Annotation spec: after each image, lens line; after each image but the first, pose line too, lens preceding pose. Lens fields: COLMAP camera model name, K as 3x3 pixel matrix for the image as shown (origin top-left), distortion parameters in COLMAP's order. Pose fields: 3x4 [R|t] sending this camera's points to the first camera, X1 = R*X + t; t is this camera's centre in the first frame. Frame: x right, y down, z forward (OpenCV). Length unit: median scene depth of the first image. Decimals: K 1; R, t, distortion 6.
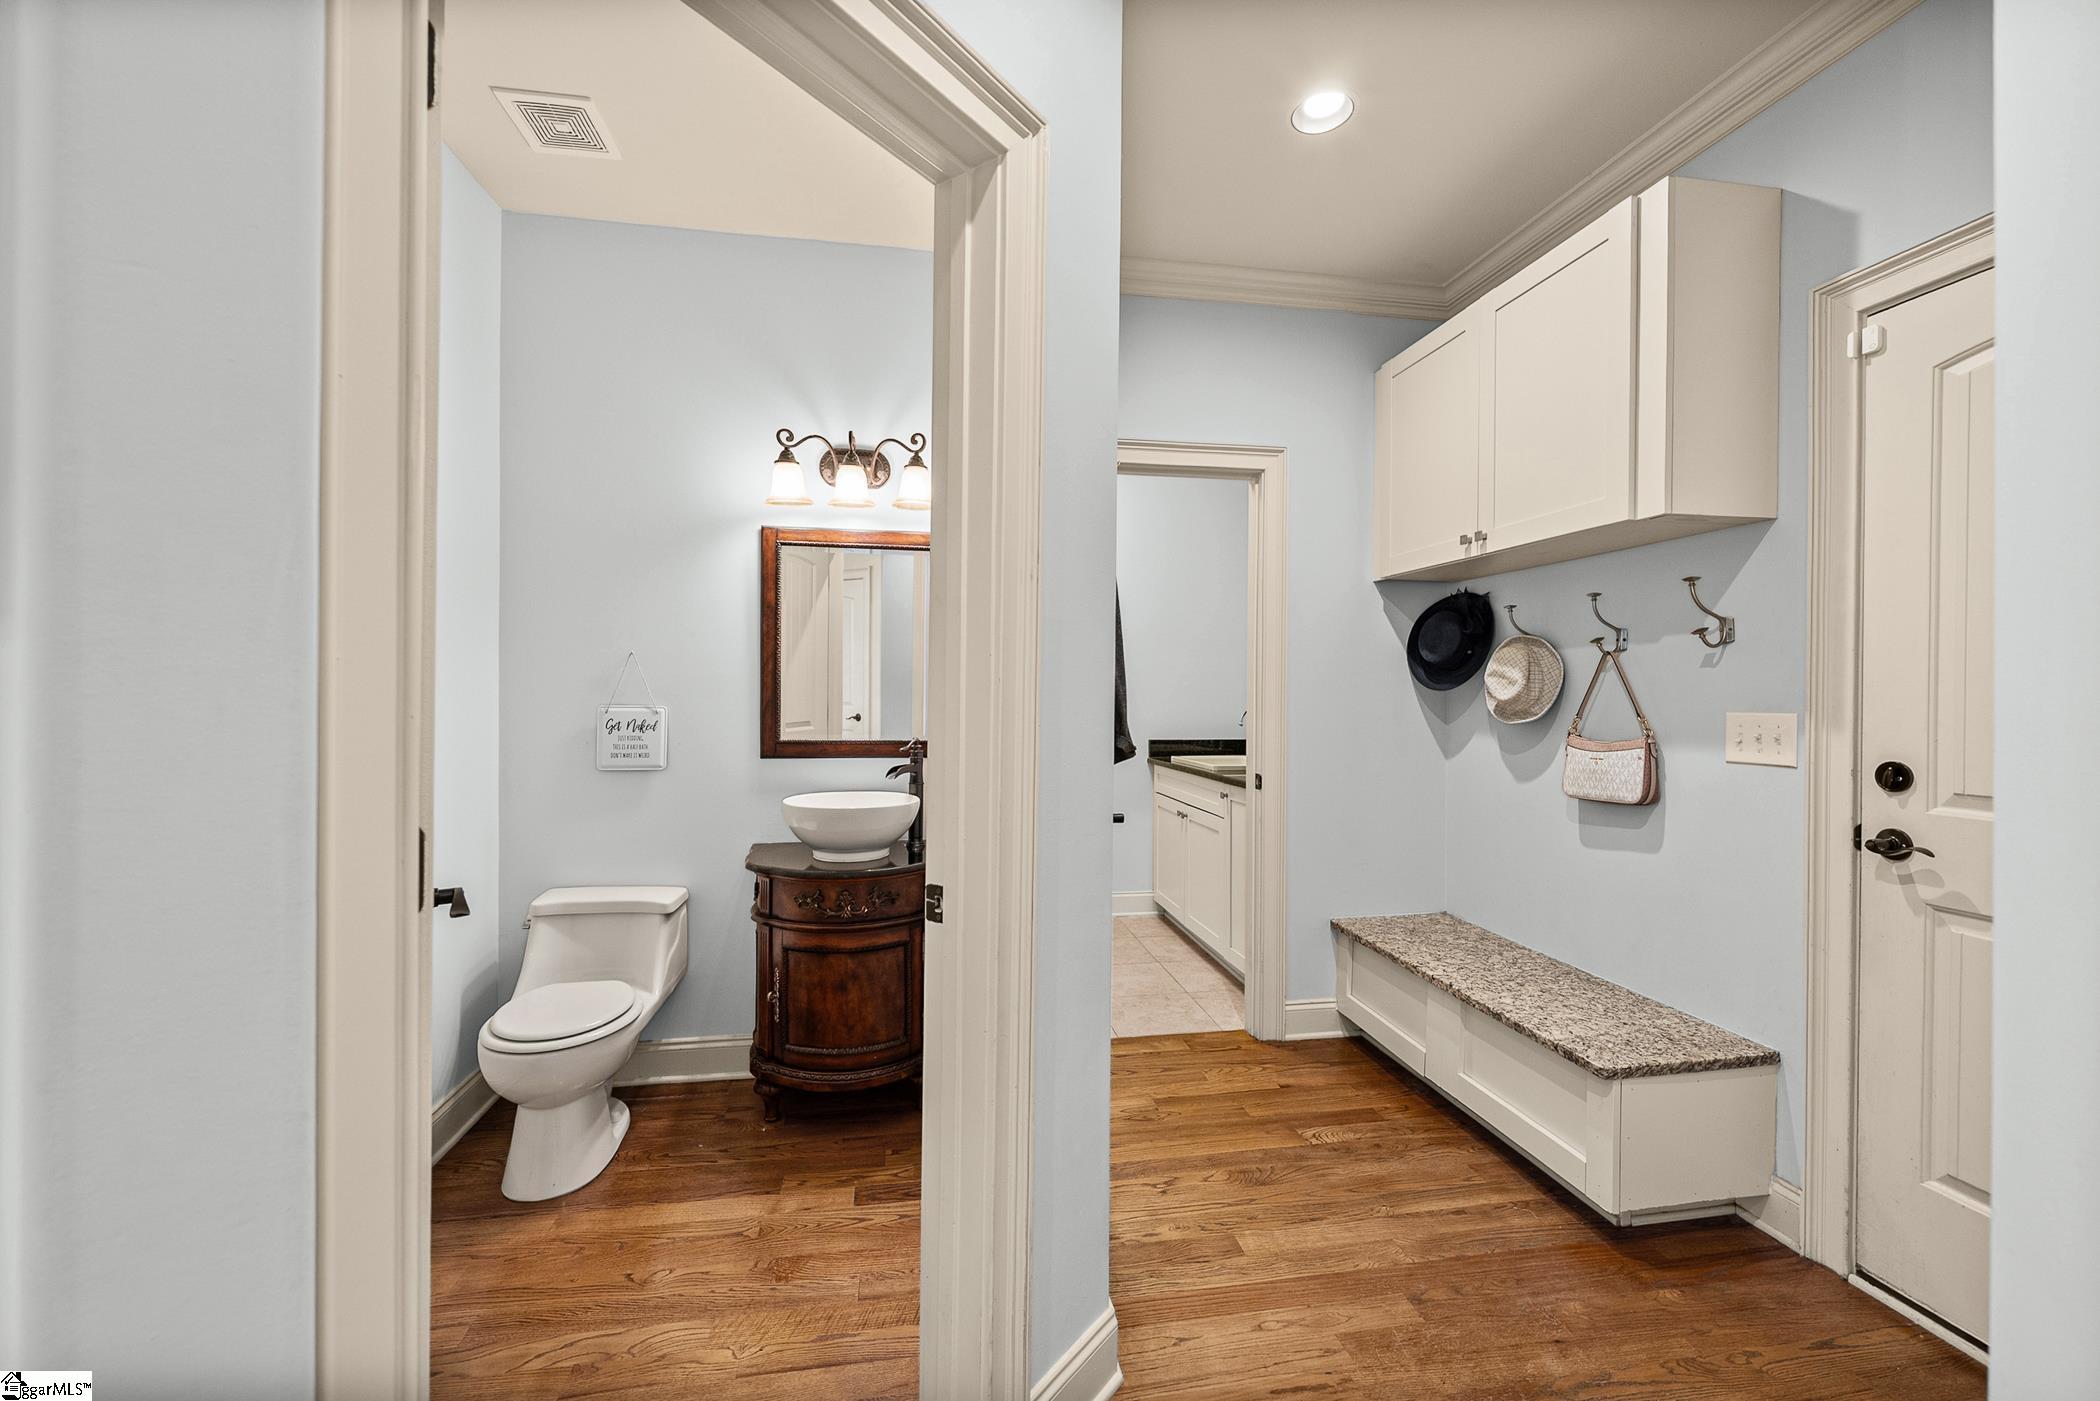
lens RADIAL K [[839.8, 0, 1051.3], [0, 839.8, 695.3], [0, 0, 1]] dist [0.000103, 0.000013]
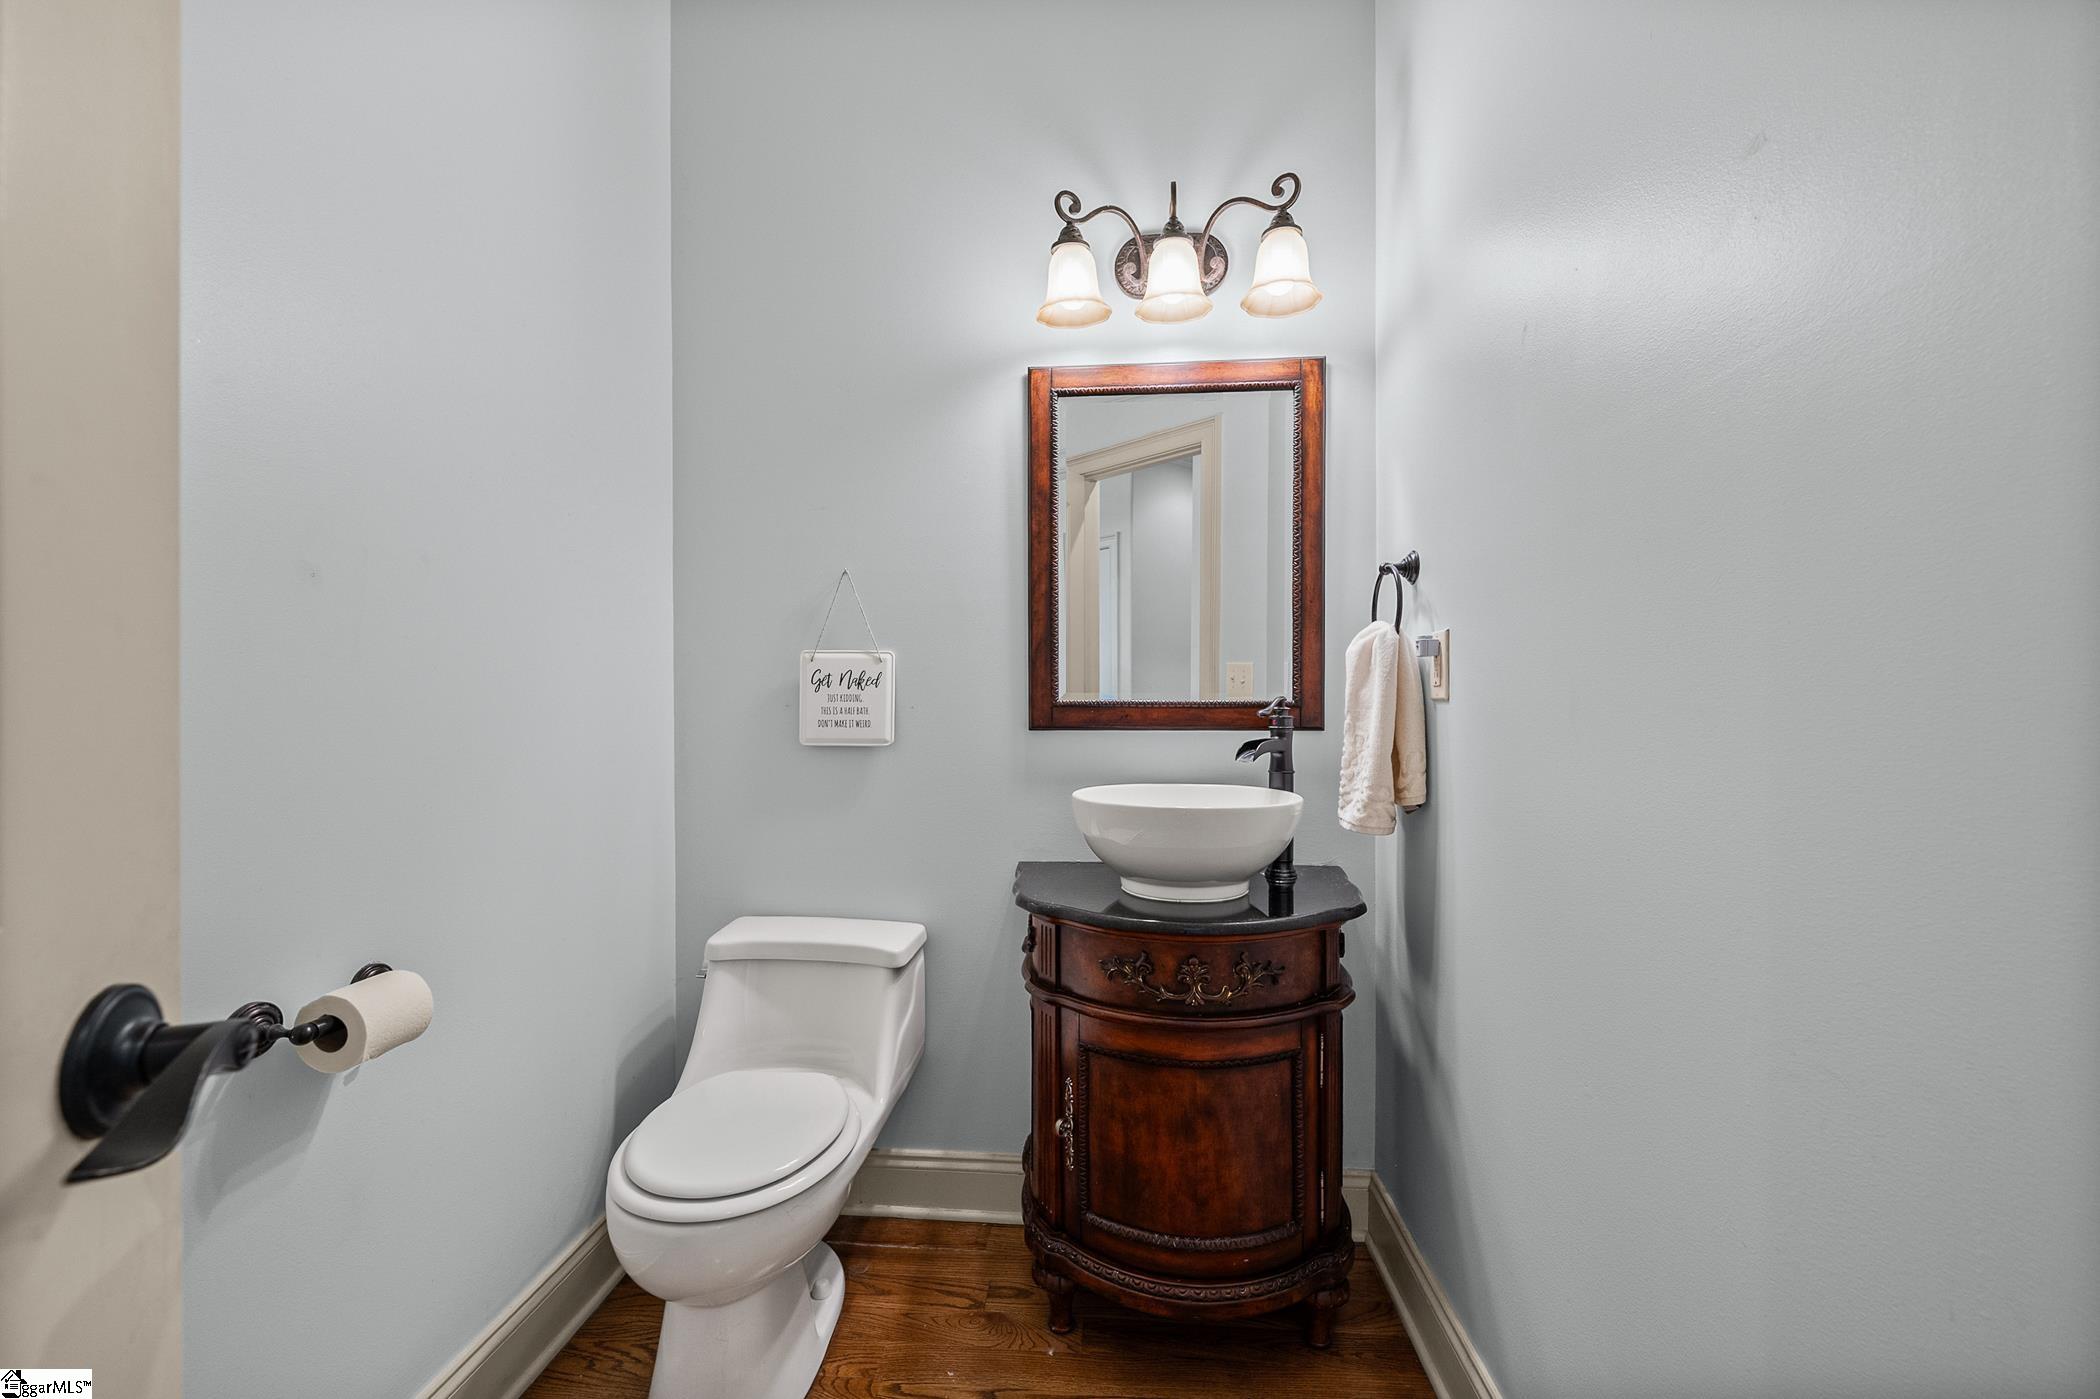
lens RADIAL K [[837.0, 0, 1051.3], [0, 837.0, 714.2], [0, 0, 1]] dist [-0.000385, -0.000024]
pose [[0.968889, -0.004578, -0.247454, -0.183575], [0.006145, 0.999966, 0.005560, 0.064231], [0.247420, -0.006908, 0.968884, 0.410821]]
